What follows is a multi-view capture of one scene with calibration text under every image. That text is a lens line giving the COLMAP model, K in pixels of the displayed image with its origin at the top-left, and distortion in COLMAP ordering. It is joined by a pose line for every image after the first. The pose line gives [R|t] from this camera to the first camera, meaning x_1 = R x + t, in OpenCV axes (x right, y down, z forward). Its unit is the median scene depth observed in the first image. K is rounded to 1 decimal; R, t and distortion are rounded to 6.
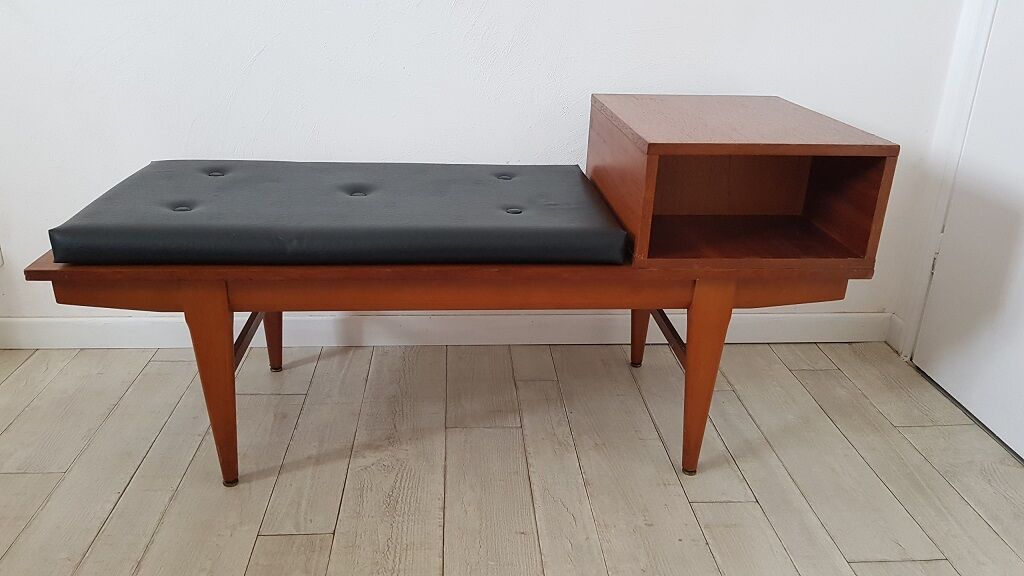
lens RADIAL K [[814.8, 0, 514.1], [0, 814.8, 271.6], [0, 0, 1]] dist [0.059842, -0.083412]
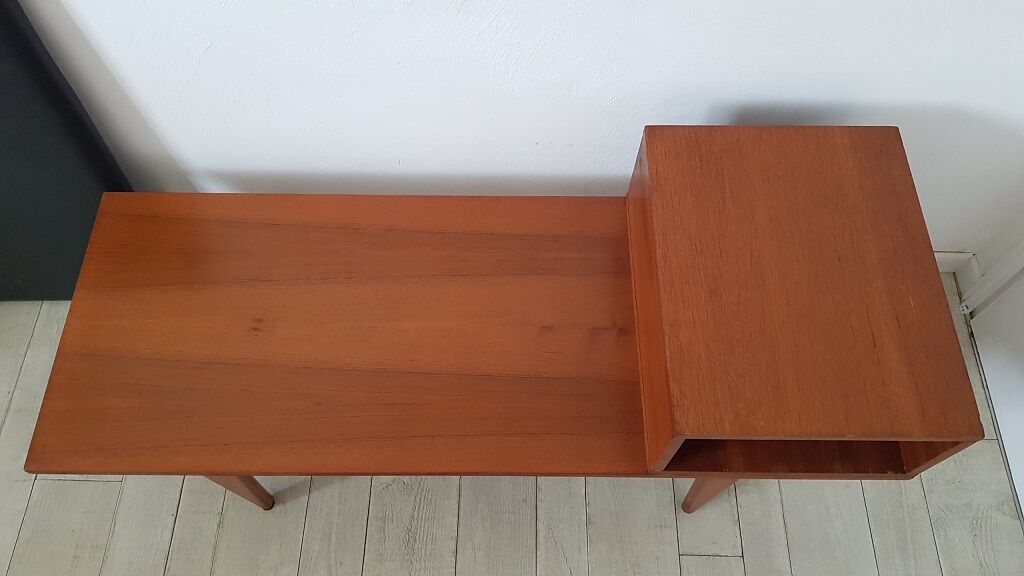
lens RADIAL K [[814.8, 0, 510.1], [0, 814.8, 263.1], [0, 0, 1]] dist [0.059842, -0.083412]
pose [[0.995845, 0.066461, -0.062254, 0.030229], [-0.010015, 0.759413, 0.650531, -0.710246], [0.090511, -0.647205, 0.756924, 0.390726]]
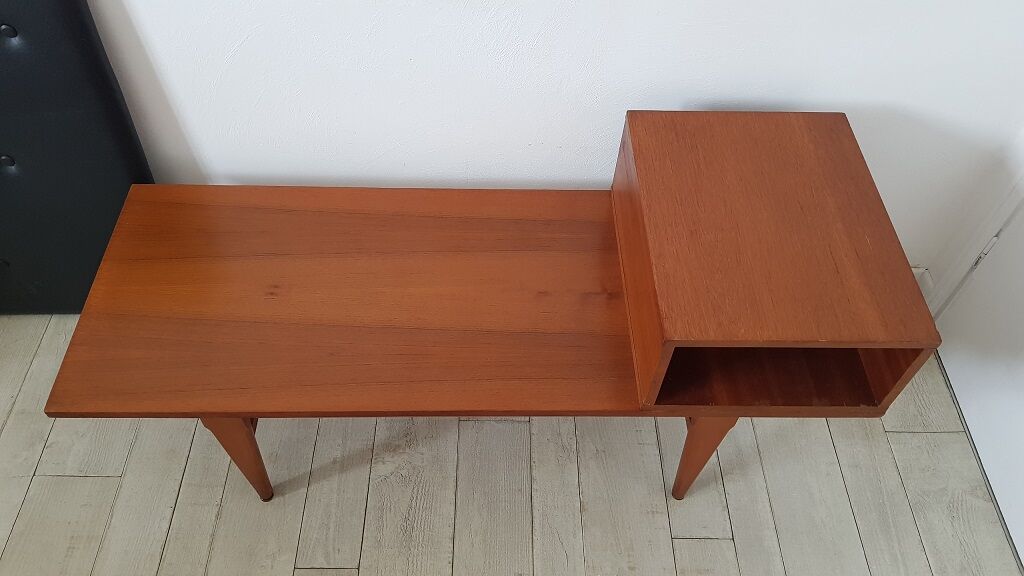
lens RADIAL K [[814.8, 0, 515.7], [0, 814.8, 263.6], [0, 0, 1]] dist [0.059842, -0.083412]
pose [[0.997972, 0.053612, -0.034328, 0.018384], [-0.029428, 0.866674, 0.498007, -0.584520], [0.056451, -0.495986, 0.866493, 0.194967]]
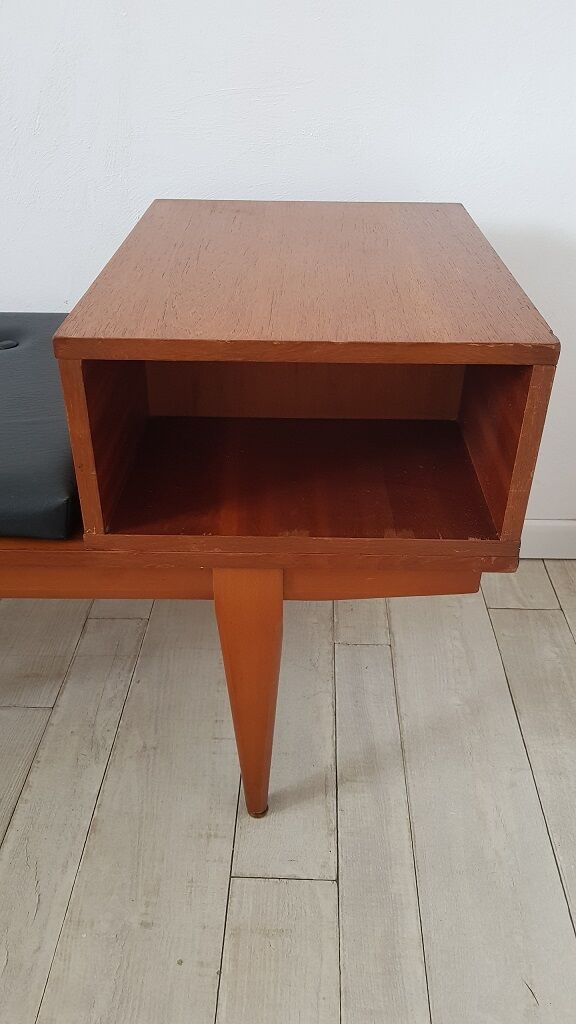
lens RADIAL K [[814.8, 0, 297.0], [0, 814.8, 505.4], [0, 0, 1]] dist [0.059842, -0.083412]
pose [[0.994539, 0.029570, -0.100089, 0.315317], [-0.009391, 0.980488, 0.196353, -0.132674], [0.103942, -0.194341, 0.975412, 0.416368]]
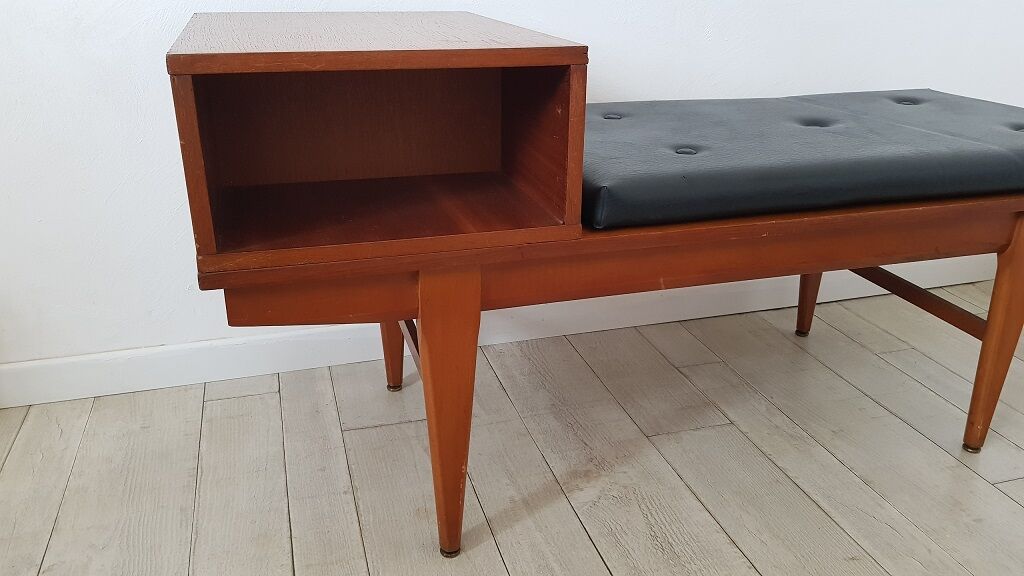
lens RADIAL K [[814.8, 0, 512.0], [0, 814.8, 289.3], [0, 0, 1]] dist [0.059842, -0.083412]
pose [[0.973689, -0.102383, 0.203587, -0.397028], [0.094042, 0.994299, 0.050253, -0.002514], [-0.207572, -0.029785, 0.977766, 0.288804]]
